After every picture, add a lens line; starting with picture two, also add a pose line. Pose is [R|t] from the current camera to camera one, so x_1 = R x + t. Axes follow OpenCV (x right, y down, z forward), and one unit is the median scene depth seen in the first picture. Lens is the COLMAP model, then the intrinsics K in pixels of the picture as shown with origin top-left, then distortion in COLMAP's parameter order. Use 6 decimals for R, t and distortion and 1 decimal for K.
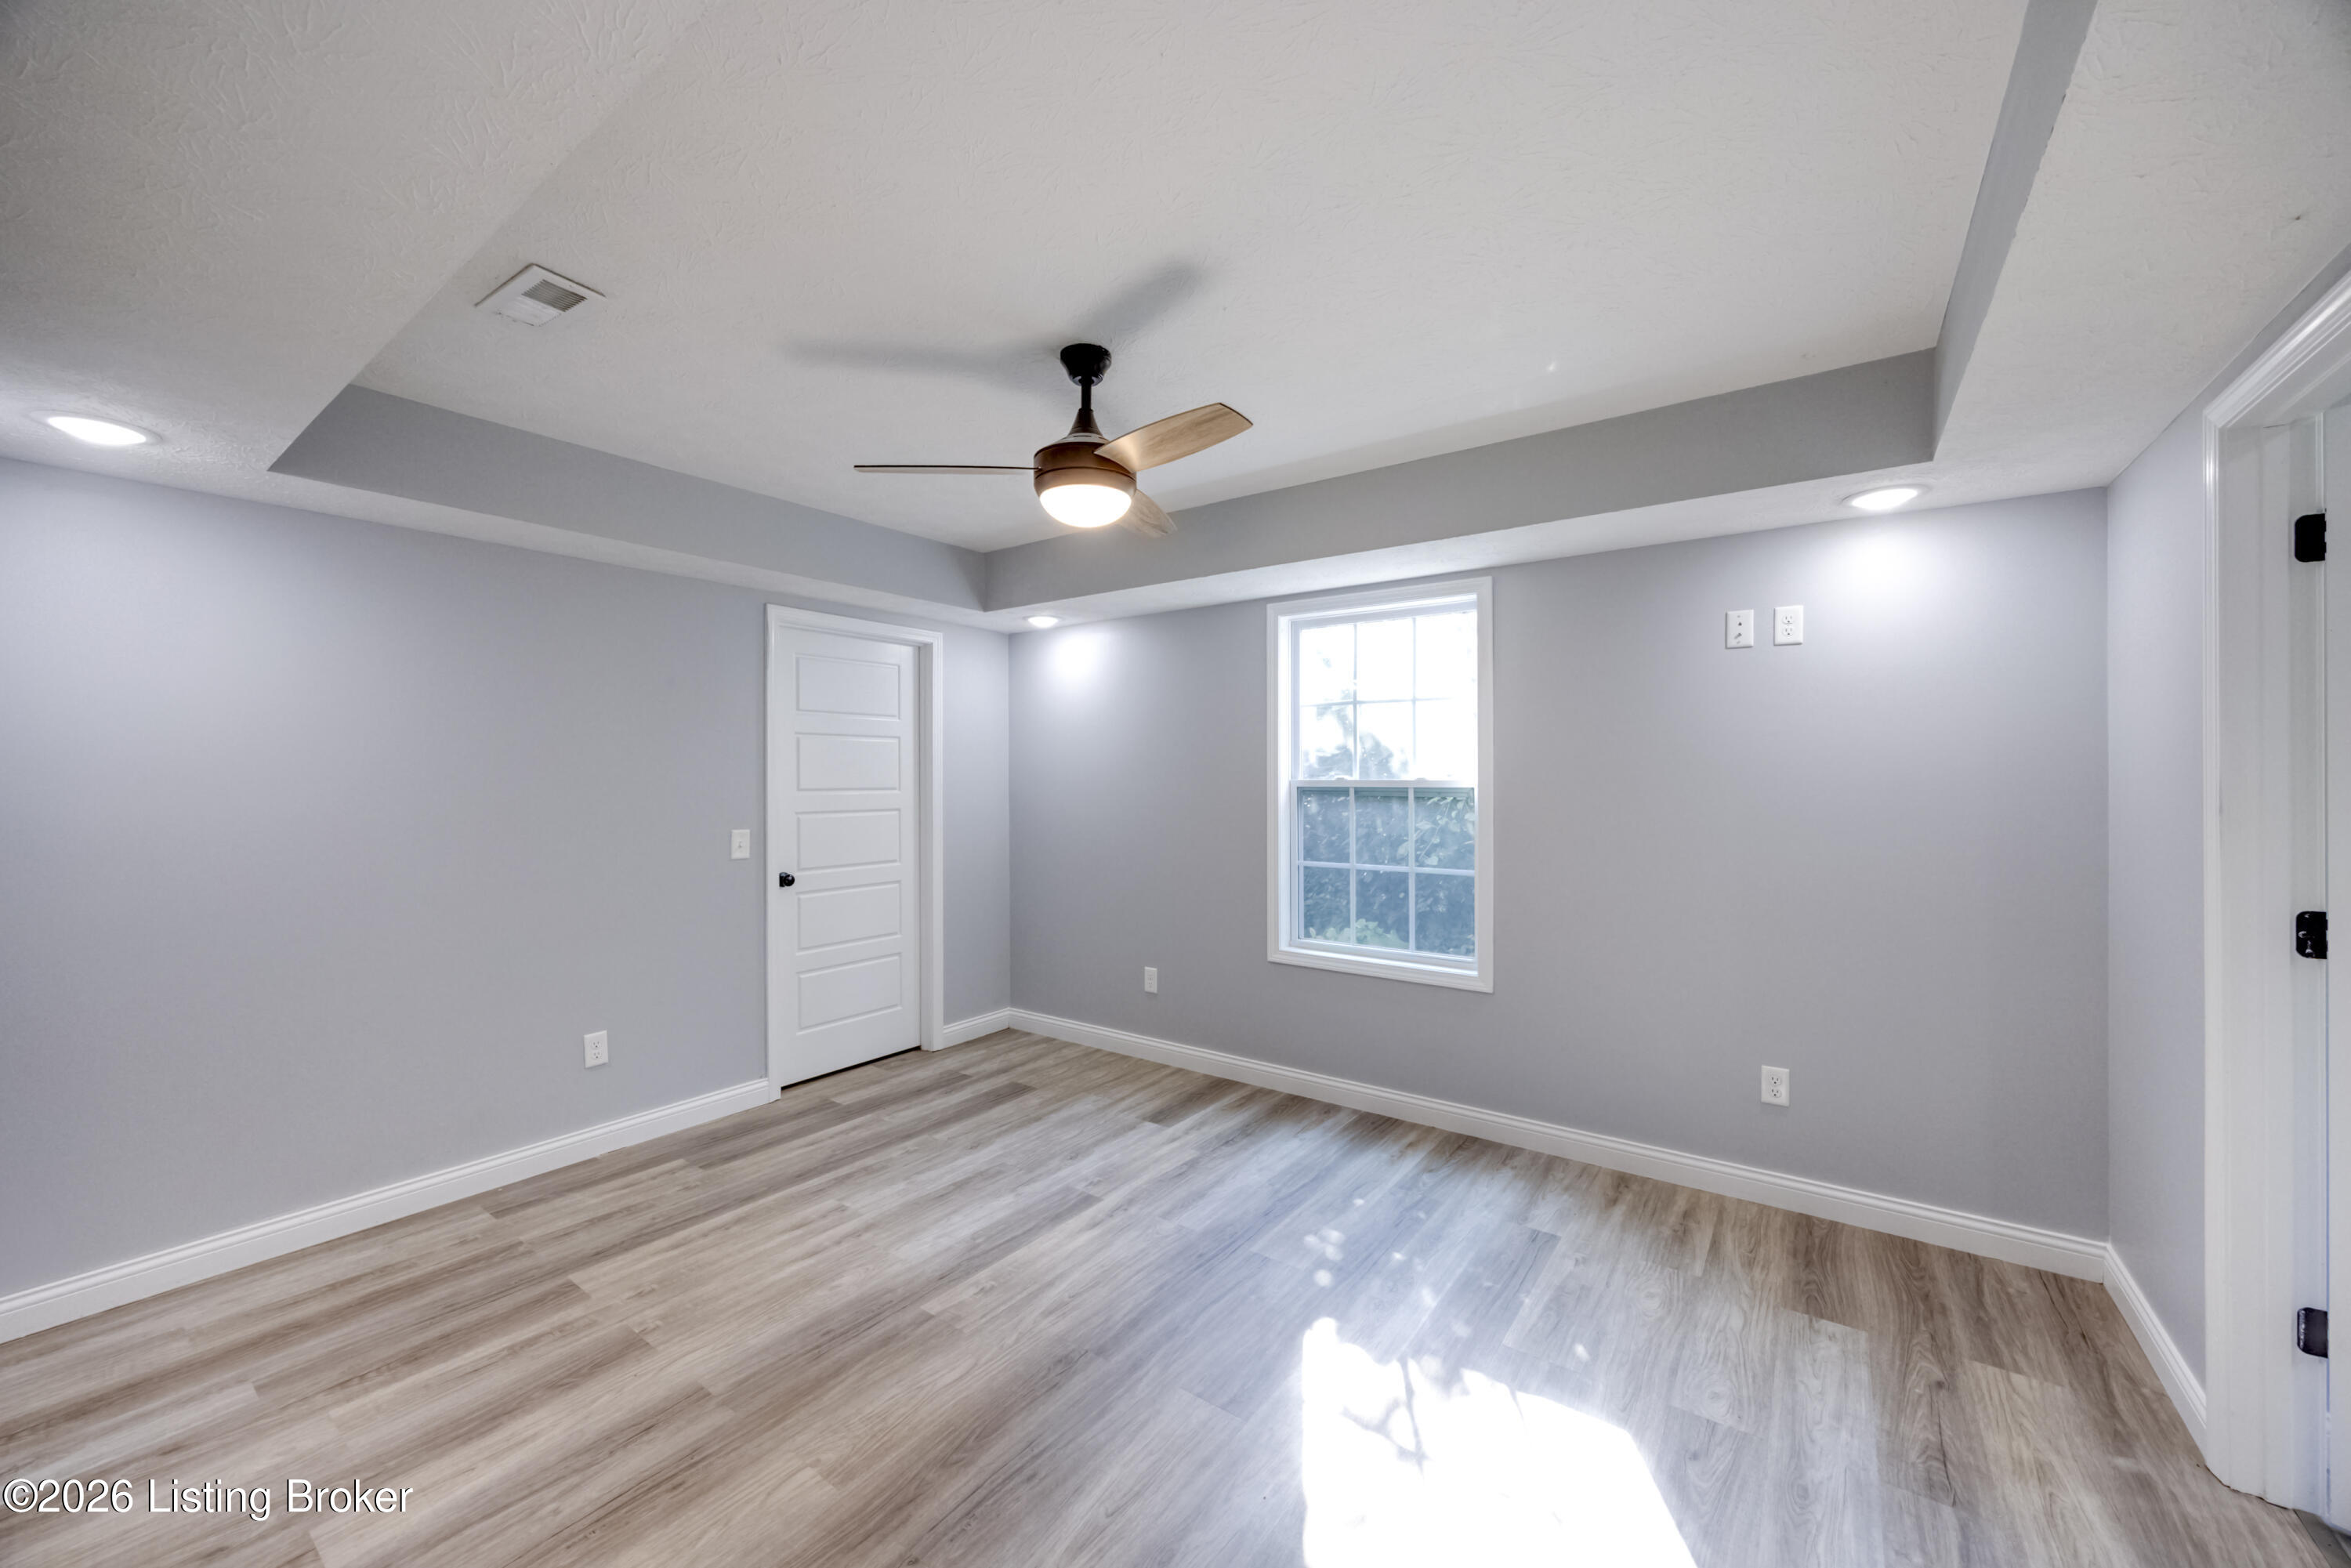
lens RADIAL K [[907.5, 0, 1175.5], [0, 907.5, 784.0], [0, 0, 1]] dist [0.013819, 0.000069]
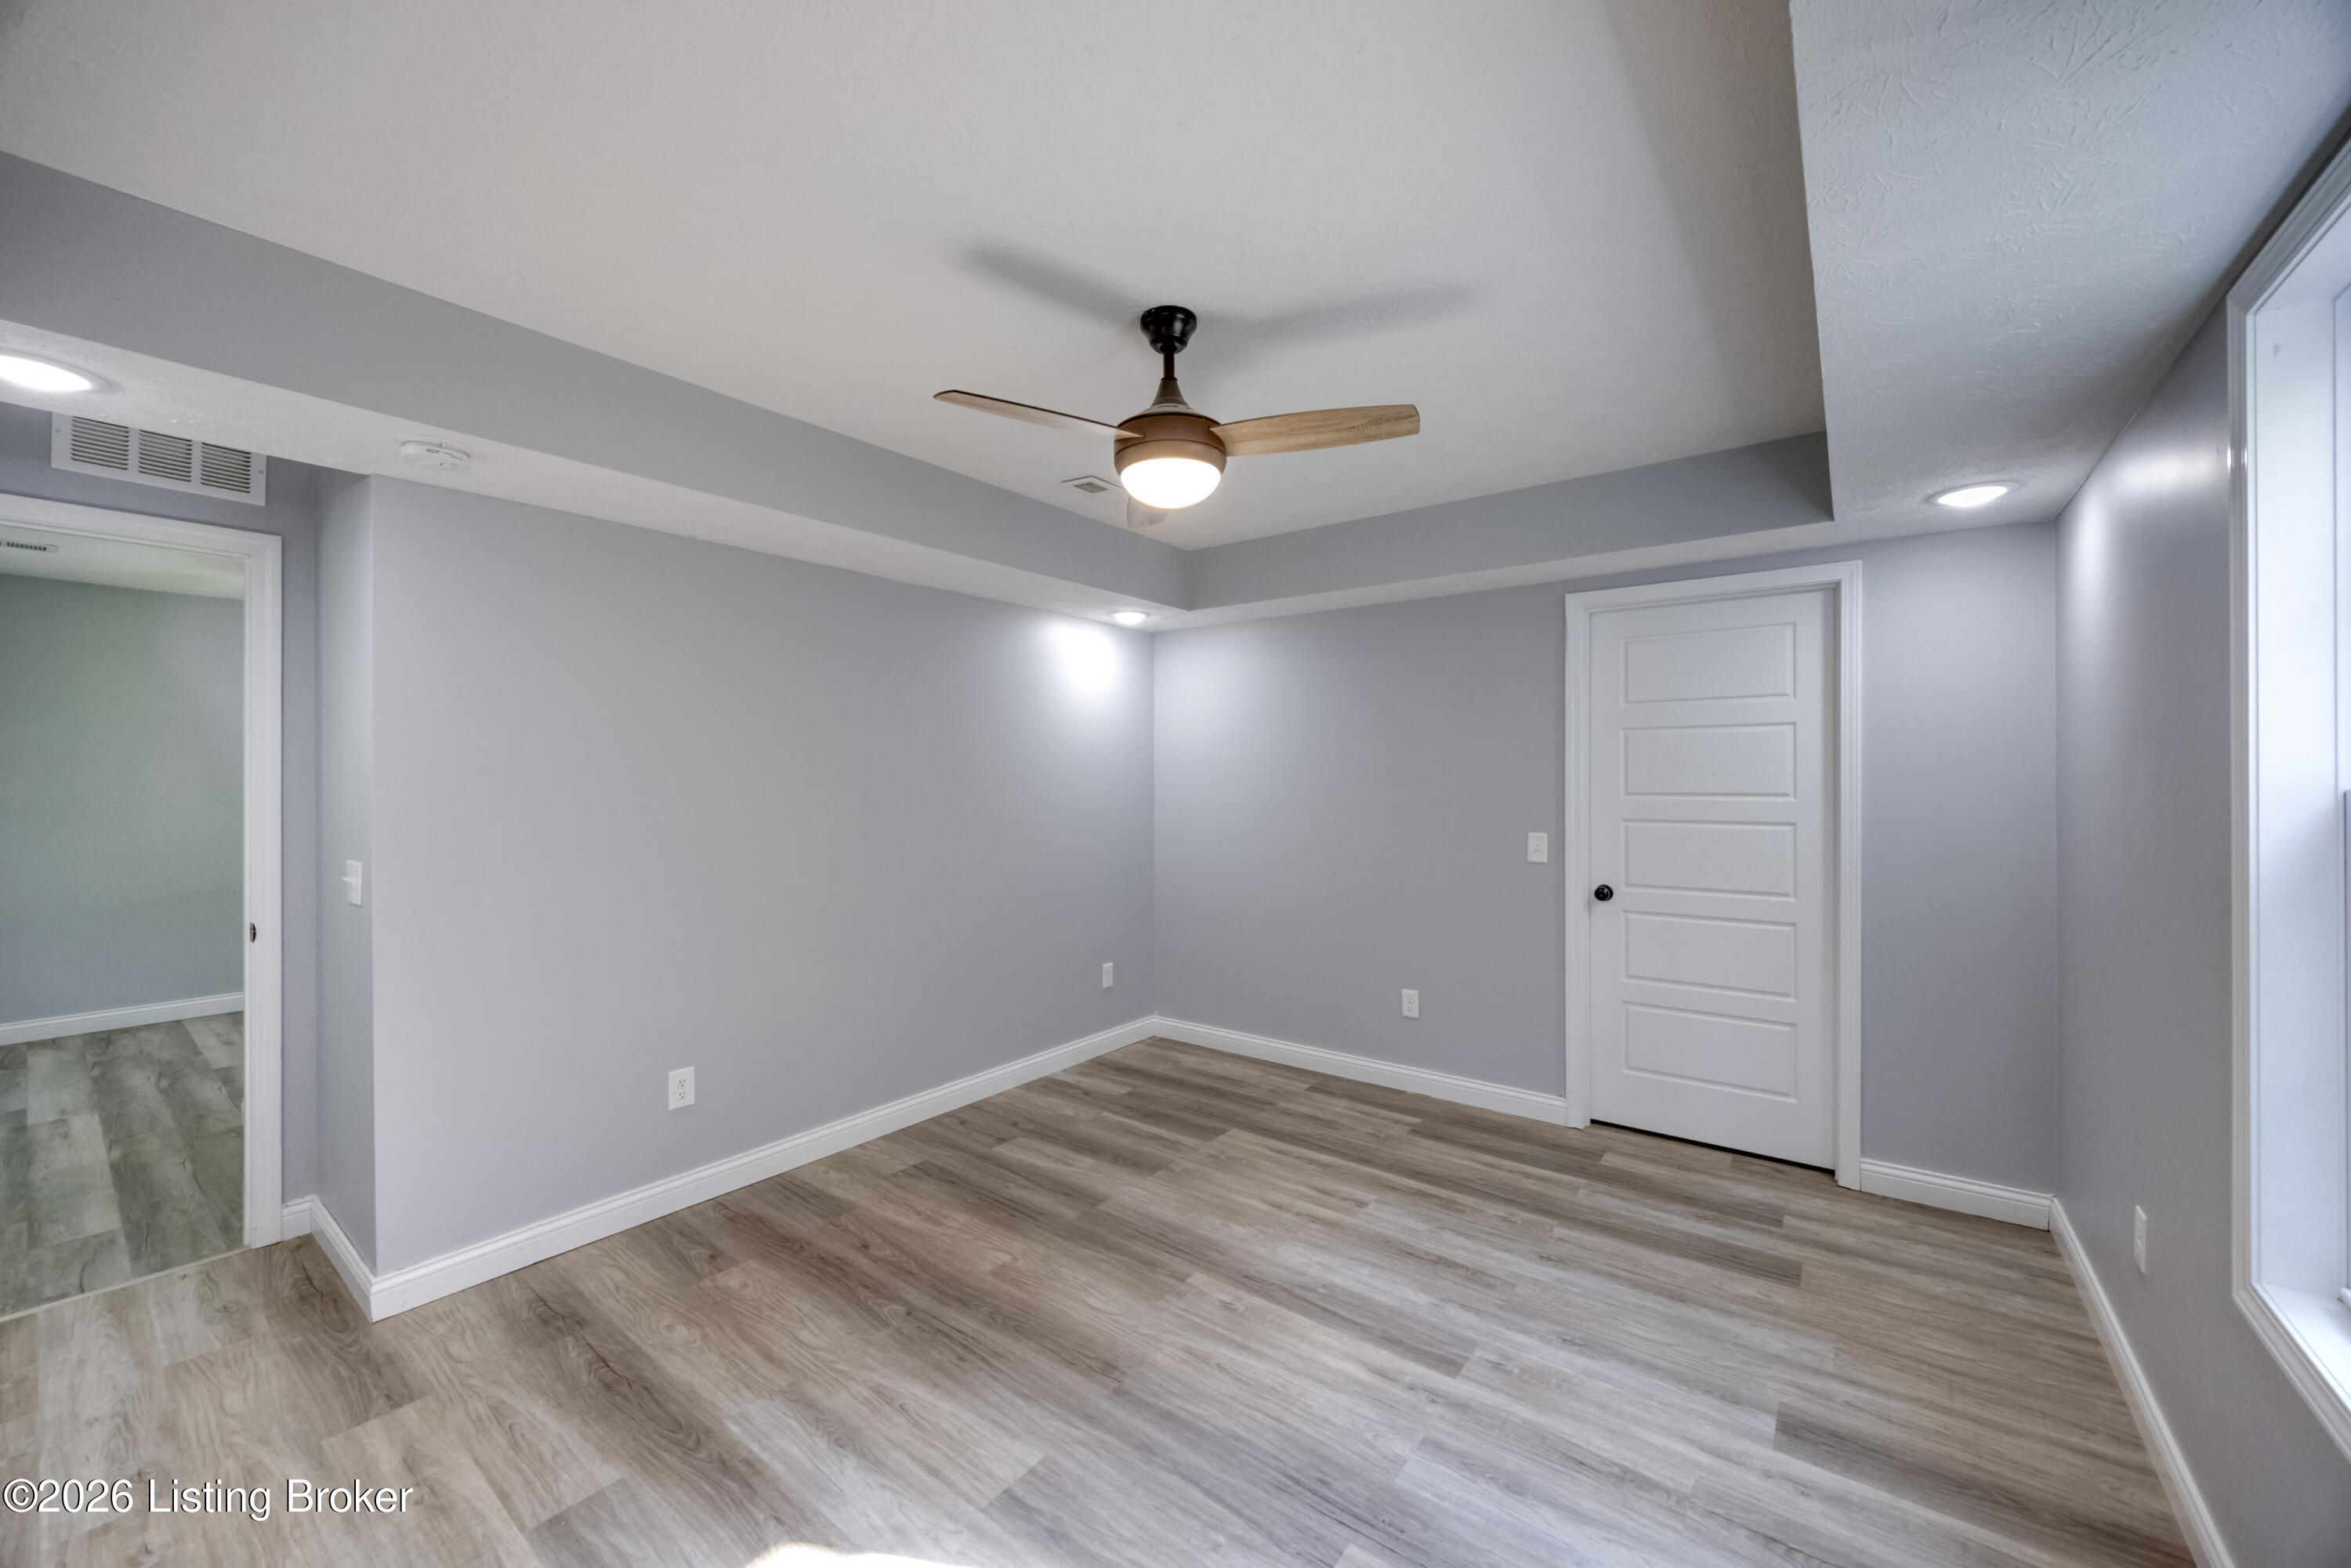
lens RADIAL K [[888.0, 0, 1175.5], [0, 888.0, 784.0], [0, 0, 1]] dist [-0.001987, -0.000121]
pose [[-0.031545, 0.005312, -0.999488, 0.595563], [-0.003419, 0.999979, 0.005422, -0.007737], [0.999496, 0.003588, -0.031526, 0.780267]]
